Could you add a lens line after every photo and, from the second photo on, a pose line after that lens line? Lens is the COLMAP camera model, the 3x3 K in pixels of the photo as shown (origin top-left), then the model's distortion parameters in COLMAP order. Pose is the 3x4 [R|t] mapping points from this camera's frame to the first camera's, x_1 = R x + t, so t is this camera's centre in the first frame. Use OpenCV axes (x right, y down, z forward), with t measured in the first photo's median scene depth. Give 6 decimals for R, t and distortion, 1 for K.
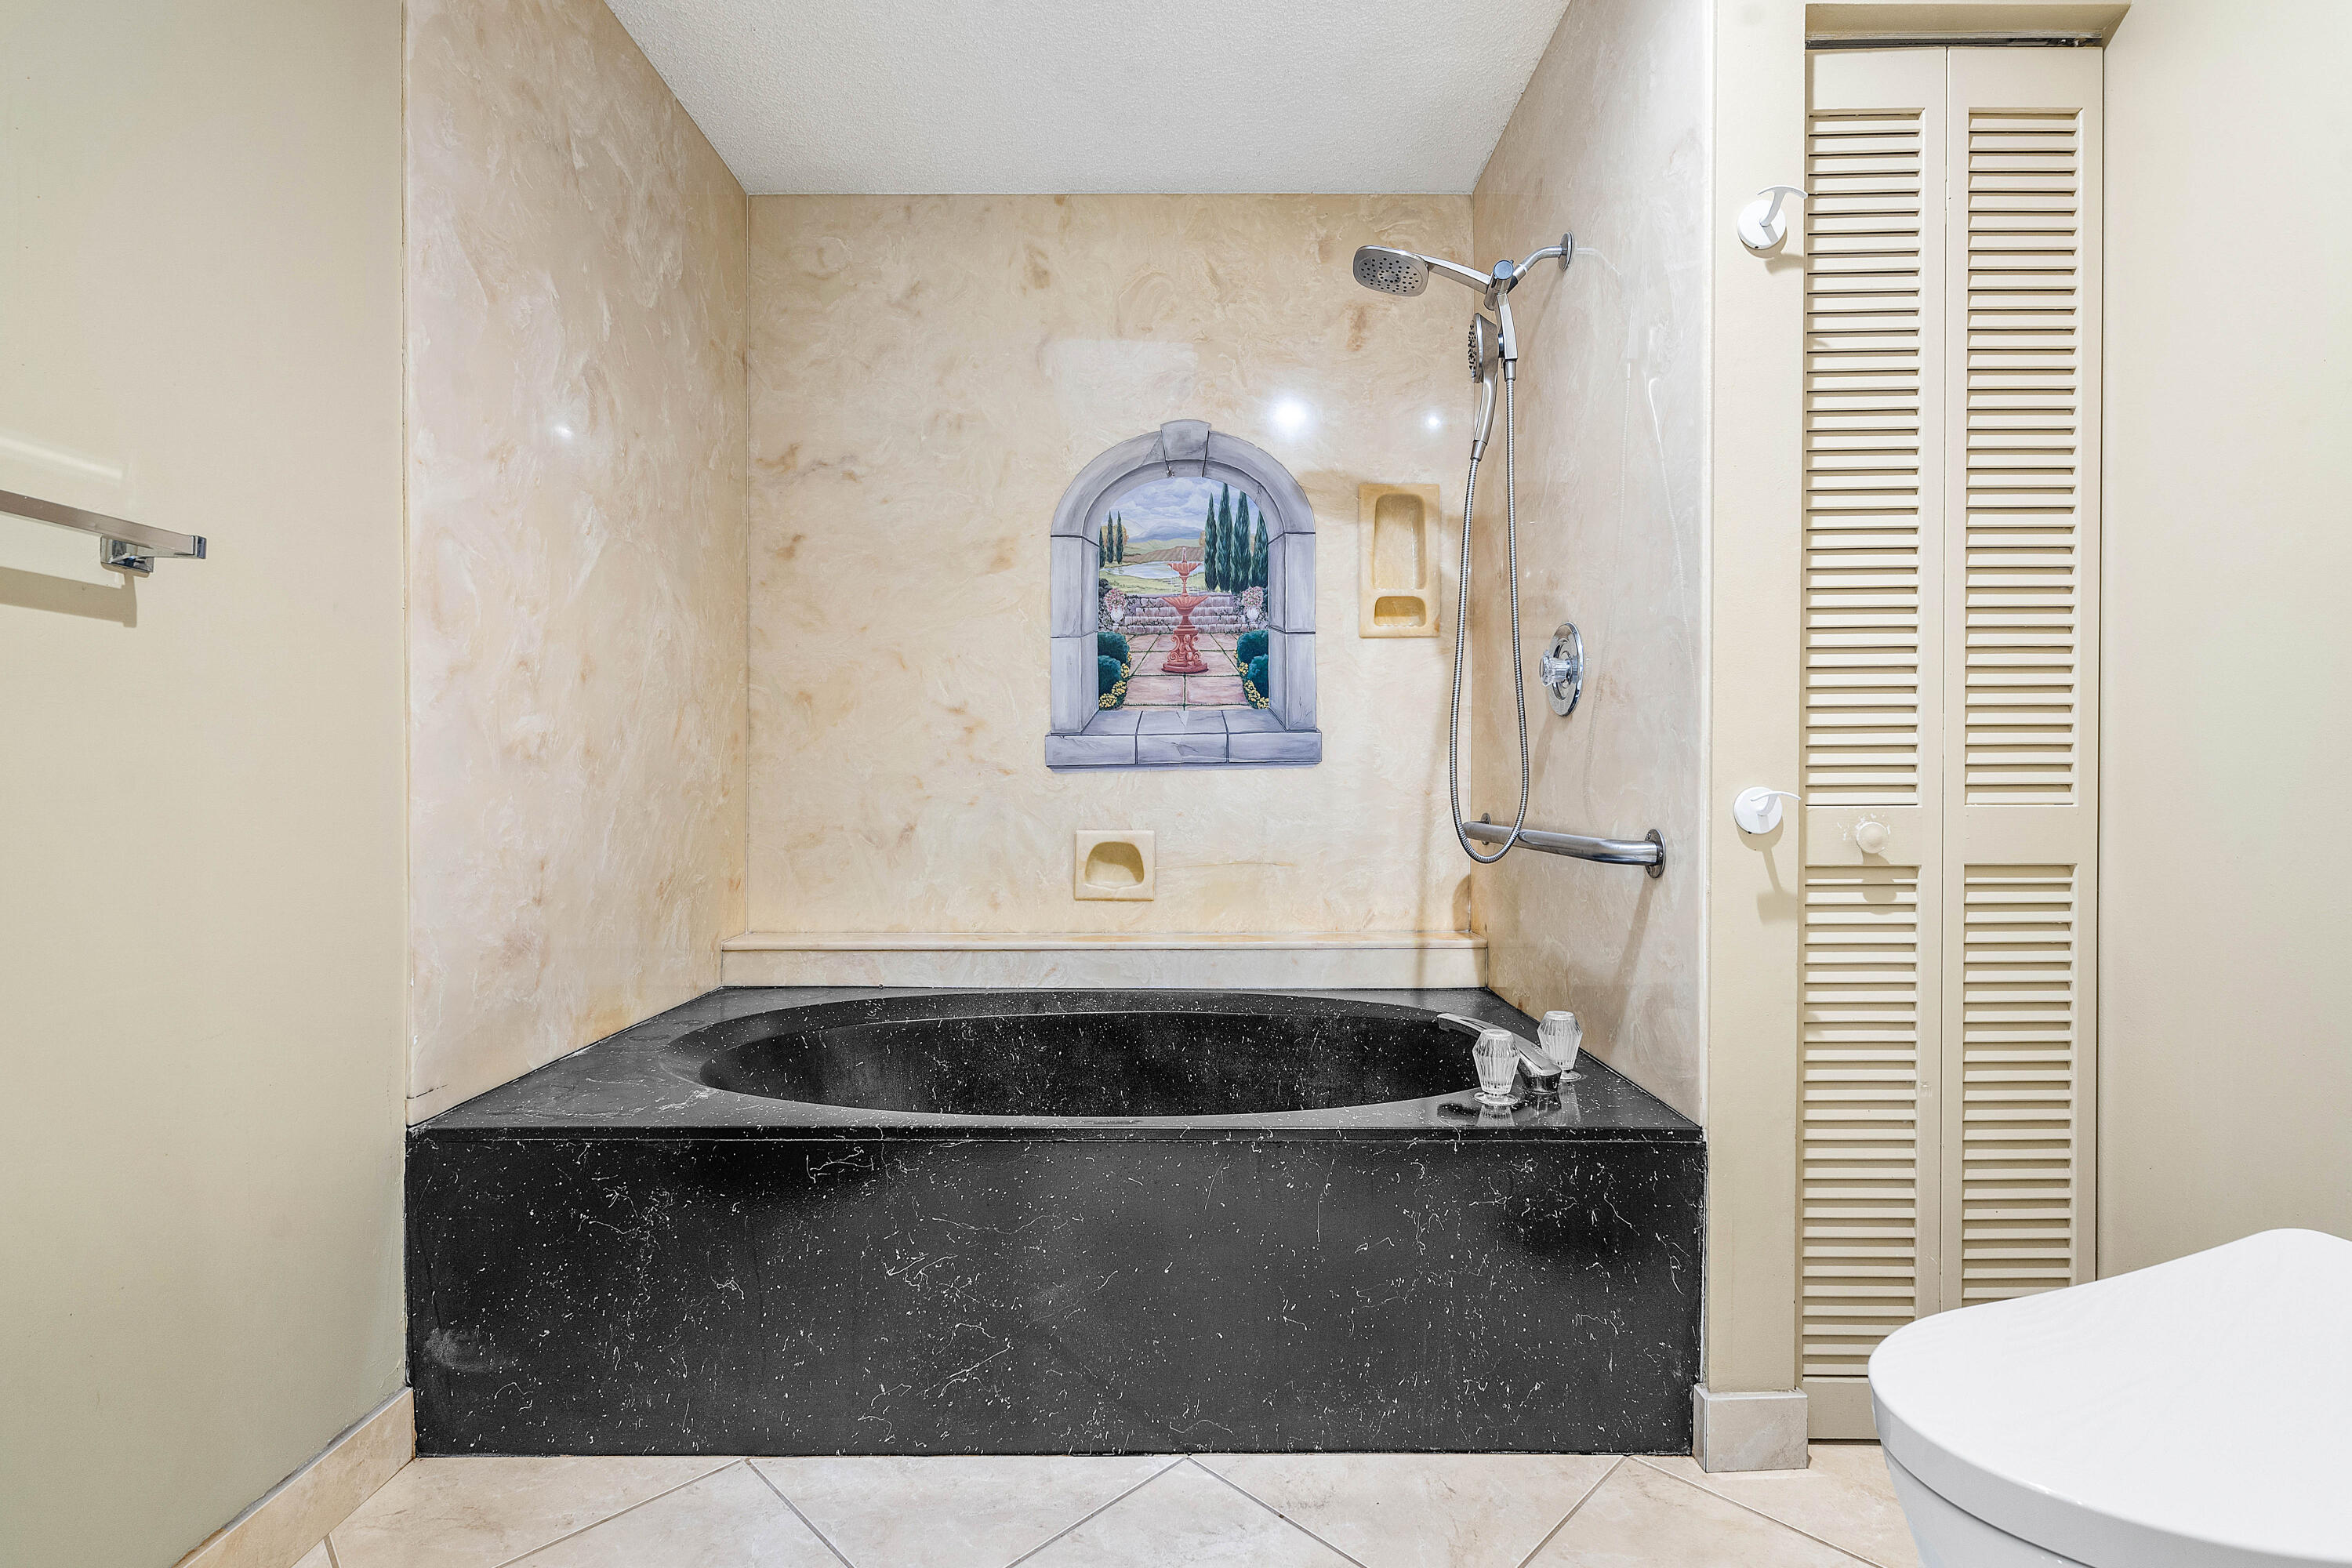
lens RADIAL K [[1088.9, 0, 1174.6], [0, 1088.9, 775.9], [0, 0, 1]] dist [-0.002393, 0.001117]
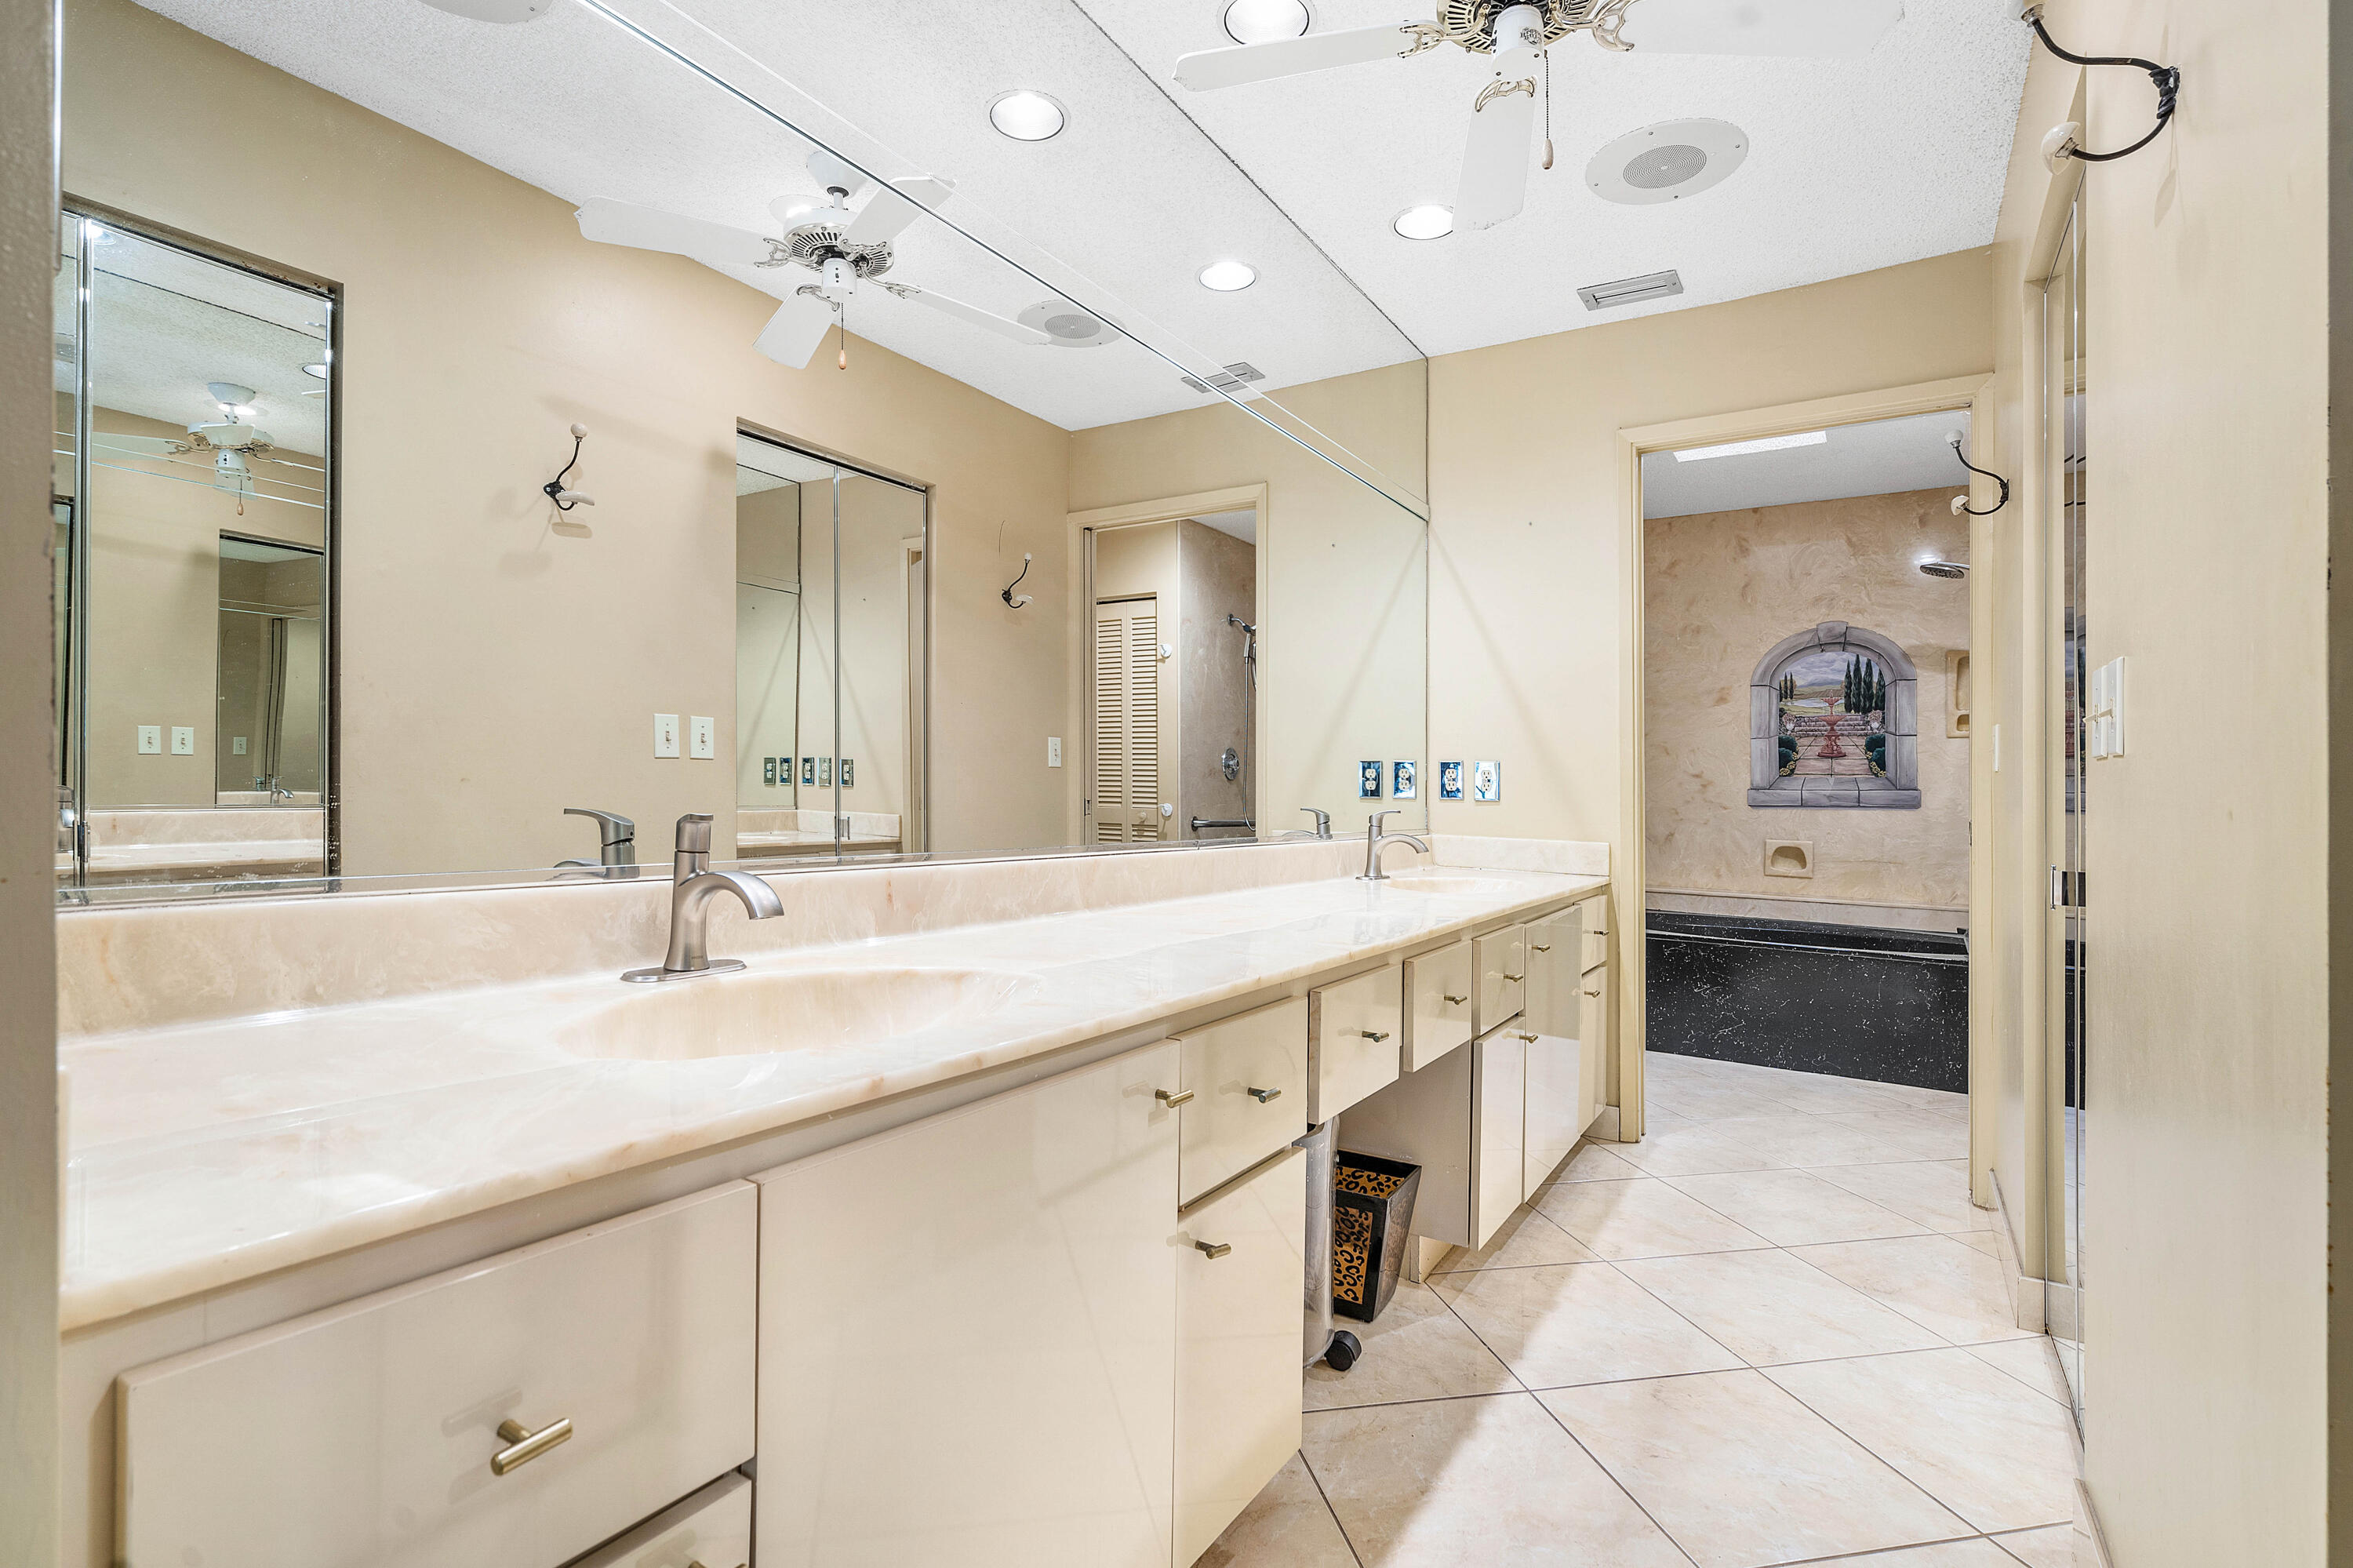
lens RADIAL K [[1089.4, 0, 1165.3], [0, 1089.4, 748.6], [0, 0, 1]] dist [-0.002393, 0.001117]
pose [[0.829491, -0.002515, -0.558514, 0.103703], [-0.008416, 0.999820, -0.017003, -0.068133], [0.558456, 0.018804, 0.829321, -1.180992]]
